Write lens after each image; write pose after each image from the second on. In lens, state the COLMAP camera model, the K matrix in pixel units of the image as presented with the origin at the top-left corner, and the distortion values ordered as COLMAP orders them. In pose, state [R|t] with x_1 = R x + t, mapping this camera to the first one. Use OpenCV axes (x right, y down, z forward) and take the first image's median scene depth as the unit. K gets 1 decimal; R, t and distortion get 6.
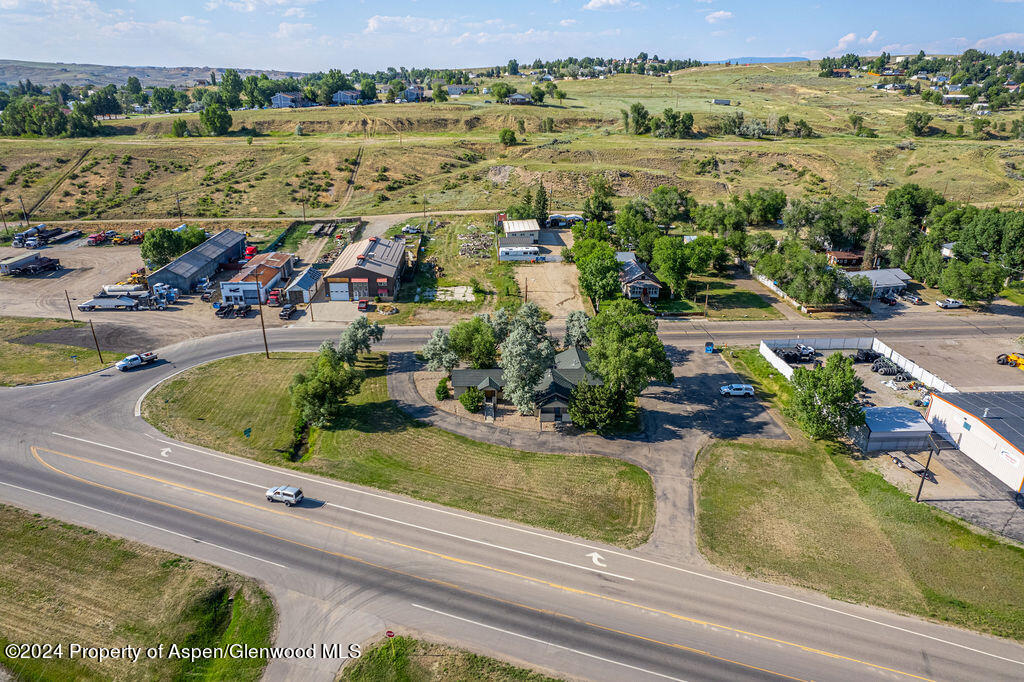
lens RADIAL K [[654.5, 0, 514.2], [0, 654.5, 342.5], [0, 0, 1]] dist [-0.074092, 0.070694]
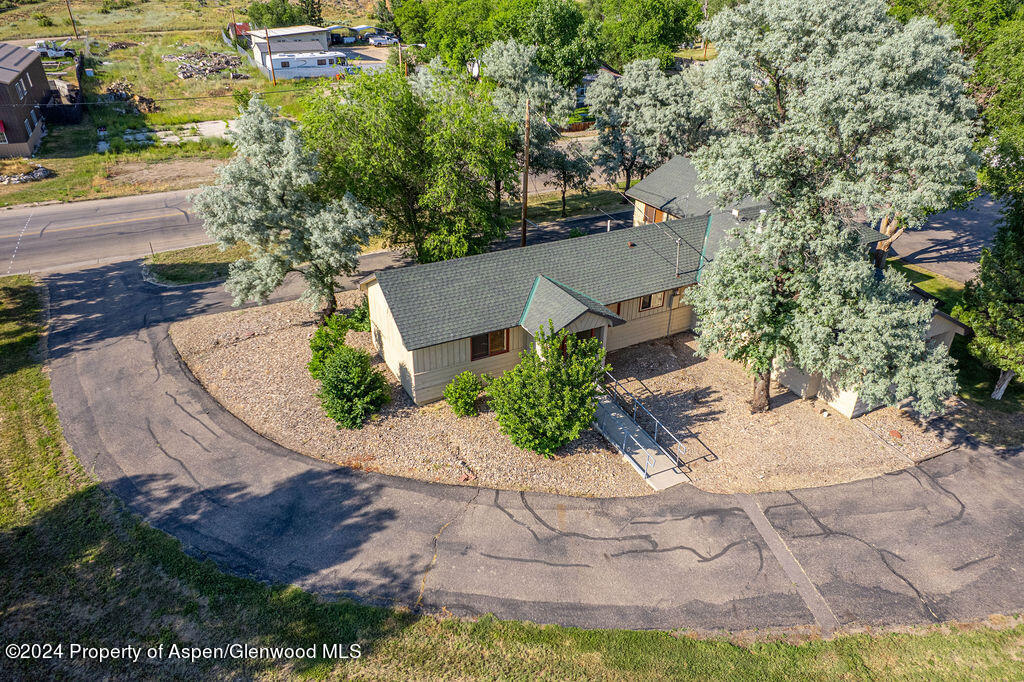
lens RADIAL K [[654.5, 0, 514.2], [0, 654.5, 342.5], [0, 0, 1]] dist [-0.074092, 0.070694]
pose [[0.902459, -0.208276, 0.377080, -0.153972], [0.159576, 0.974708, 0.156460, 0.040970], [-0.400130, -0.081026, 0.912870, 0.864709]]
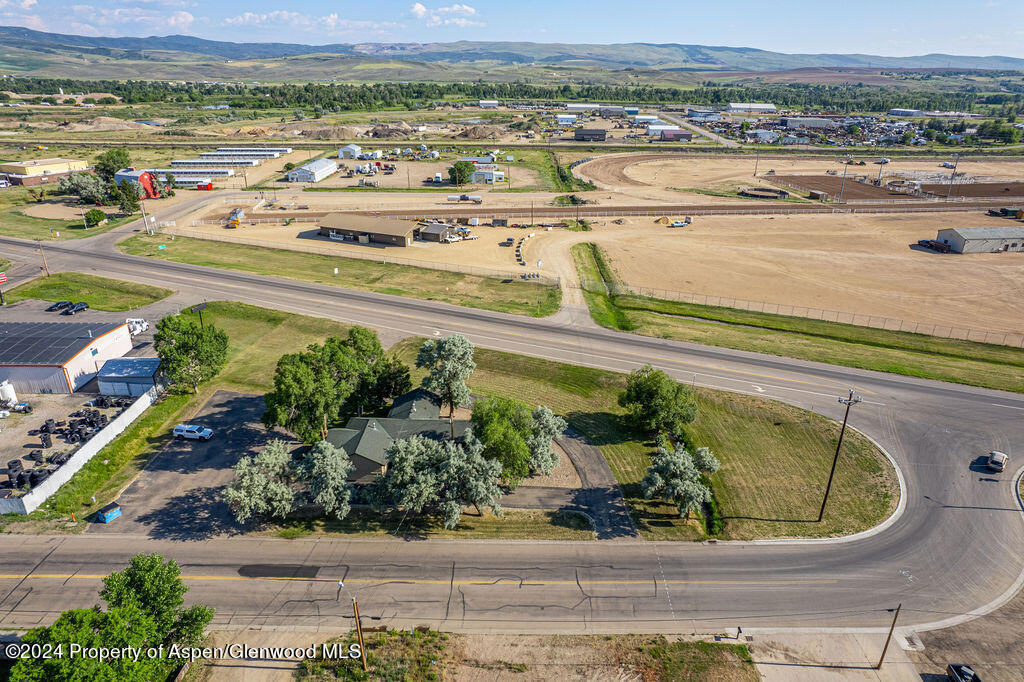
lens RADIAL K [[654.5, 0, 514.2], [0, 654.5, 342.5], [0, 0, 1]] dist [-0.074092, 0.070694]
pose [[-0.998184, -0.042125, 0.043059, -0.122876], [0.000255, 0.711848, 0.702334, -0.683112], [-0.060238, 0.701070, -0.710544, 1.681714]]
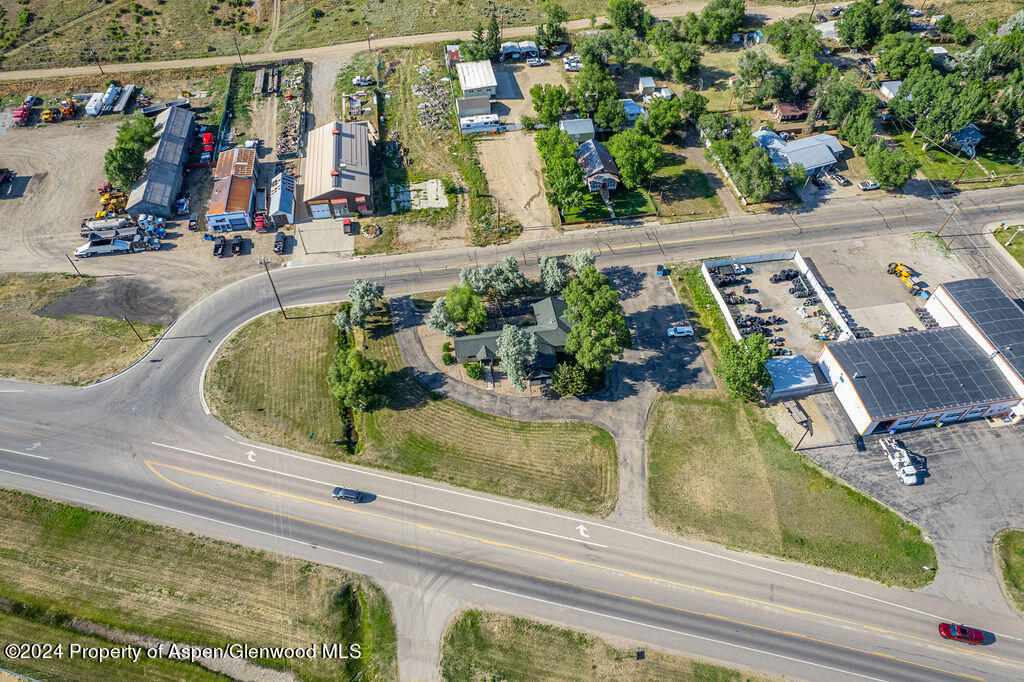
lens RADIAL K [[654.5, 0, 514.2], [0, 654.5, 342.5], [0, 0, 1]] dist [-0.074092, 0.070694]
pose [[0.993655, -0.087420, 0.070769, -0.076728], [0.044006, 0.881214, 0.470664, -0.580698], [-0.103508, -0.464563, 0.879470, -0.098074]]
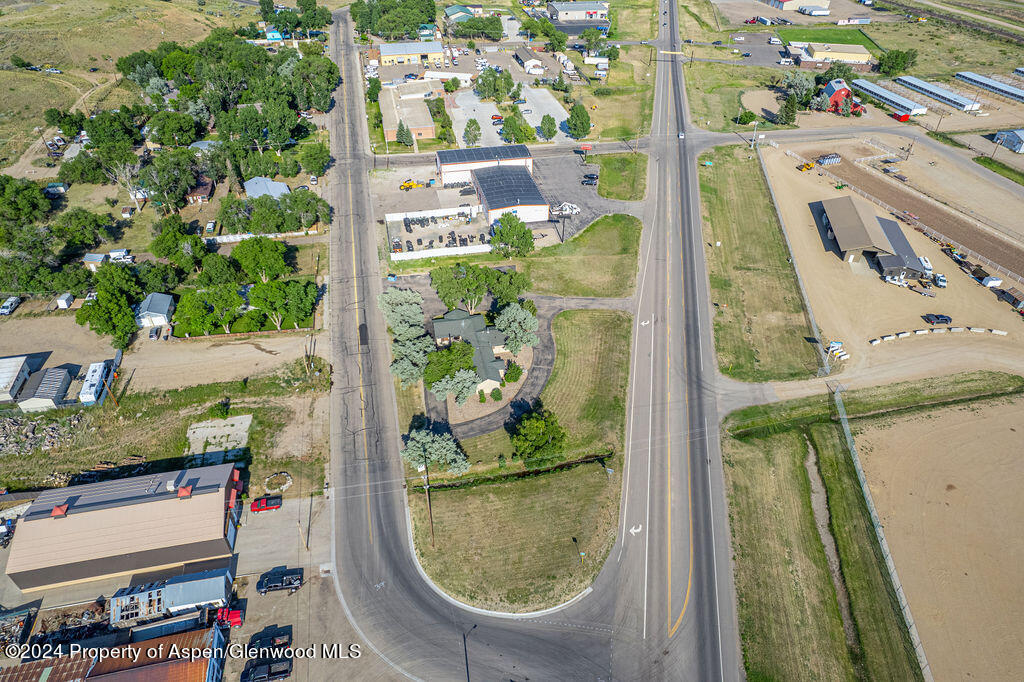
lens RADIAL K [[654.5, 0, 514.2], [0, 654.5, 342.5], [0, 0, 1]] dist [-0.074092, 0.070694]
pose [[-0.159717, -0.615030, 0.772158, -1.141078], [0.356042, 0.693662, 0.626152, -0.859346], [-0.920720, 0.374928, 0.108187, 0.870757]]
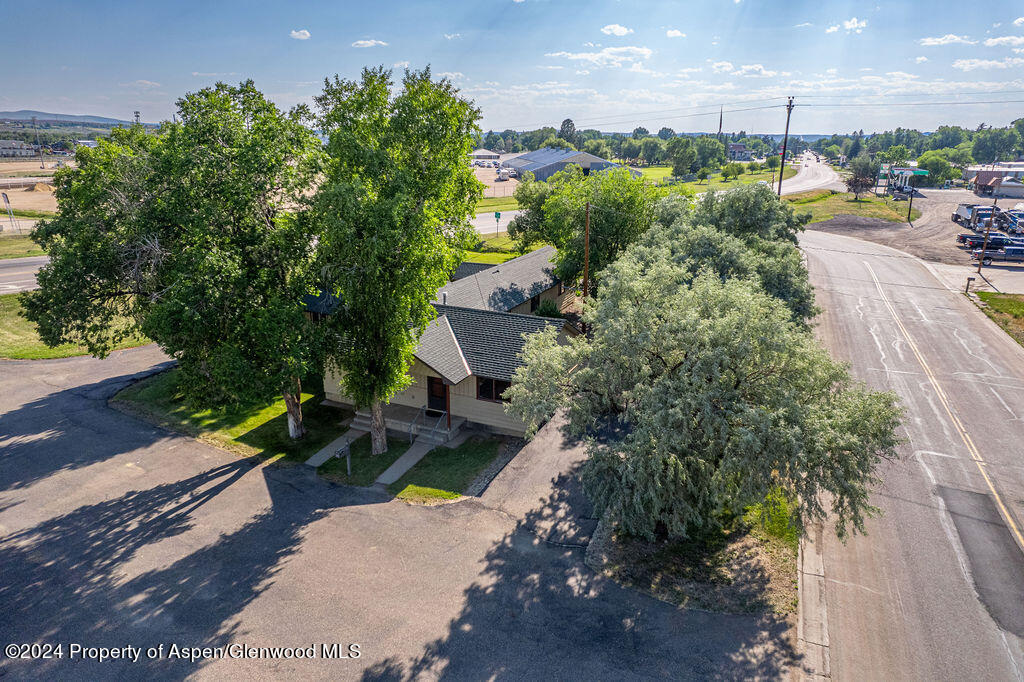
lens RADIAL K [[654.5, 0, 514.2], [0, 654.5, 342.5], [0, 0, 1]] dist [-0.074092, 0.070694]
pose [[-0.448356, 0.252172, -0.857547, 0.386753], [-0.342430, 0.837731, 0.425380, -0.104525], [0.825663, 0.484371, -0.289250, 1.270524]]
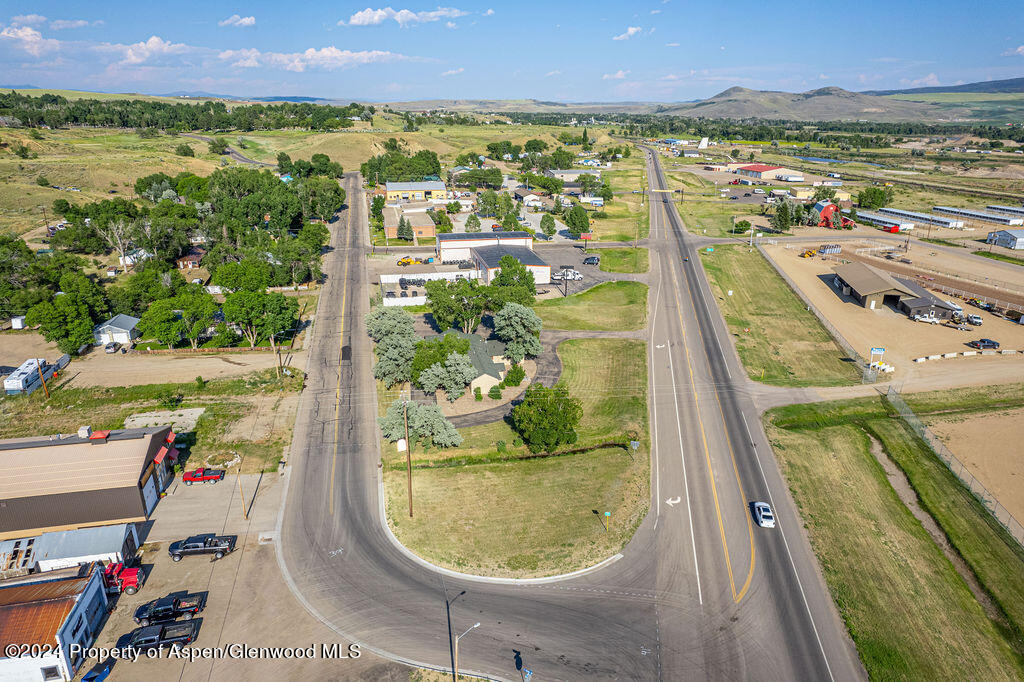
lens RADIAL K [[654.5, 0, 514.2], [0, 654.5, 342.5], [0, 0, 1]] dist [-0.074092, 0.070694]
pose [[-0.161899, -0.347125, 0.923739, -1.204395], [0.355061, 0.852904, 0.382736, -0.442643], [-0.920717, 0.389948, -0.014833, 1.049022]]
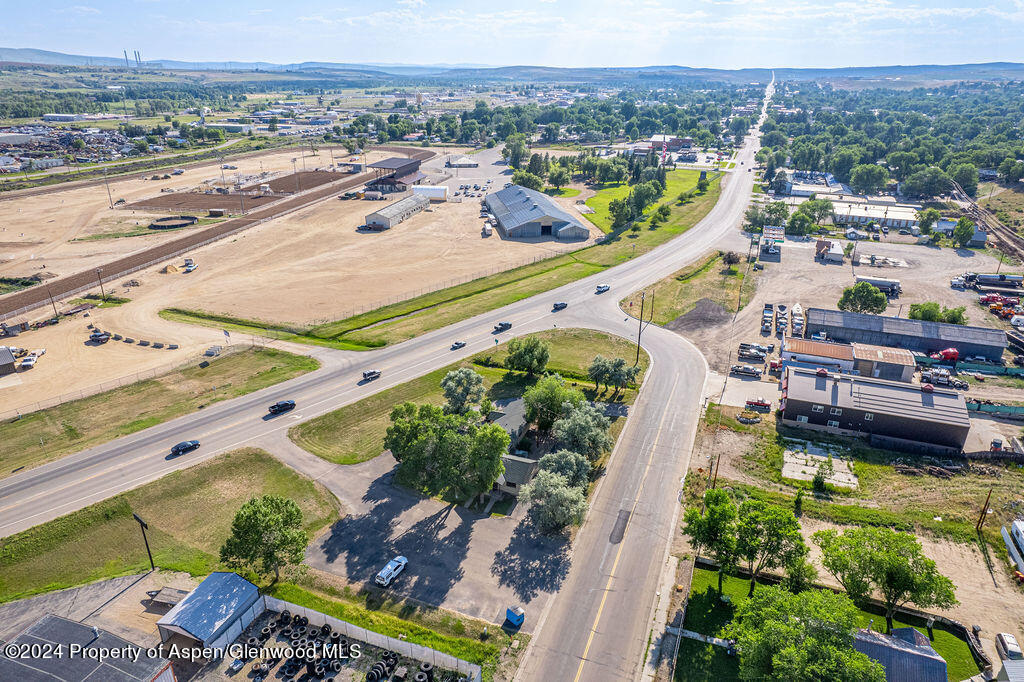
lens RADIAL K [[654.5, 0, 514.2], [0, 654.5, 342.5], [0, 0, 1]] dist [-0.074092, 0.070694]
pose [[-0.405092, 0.340574, -0.848475, 0.984037], [-0.350222, 0.799440, 0.488099, -0.679646], [0.844539, 0.494879, -0.204570, 1.298052]]
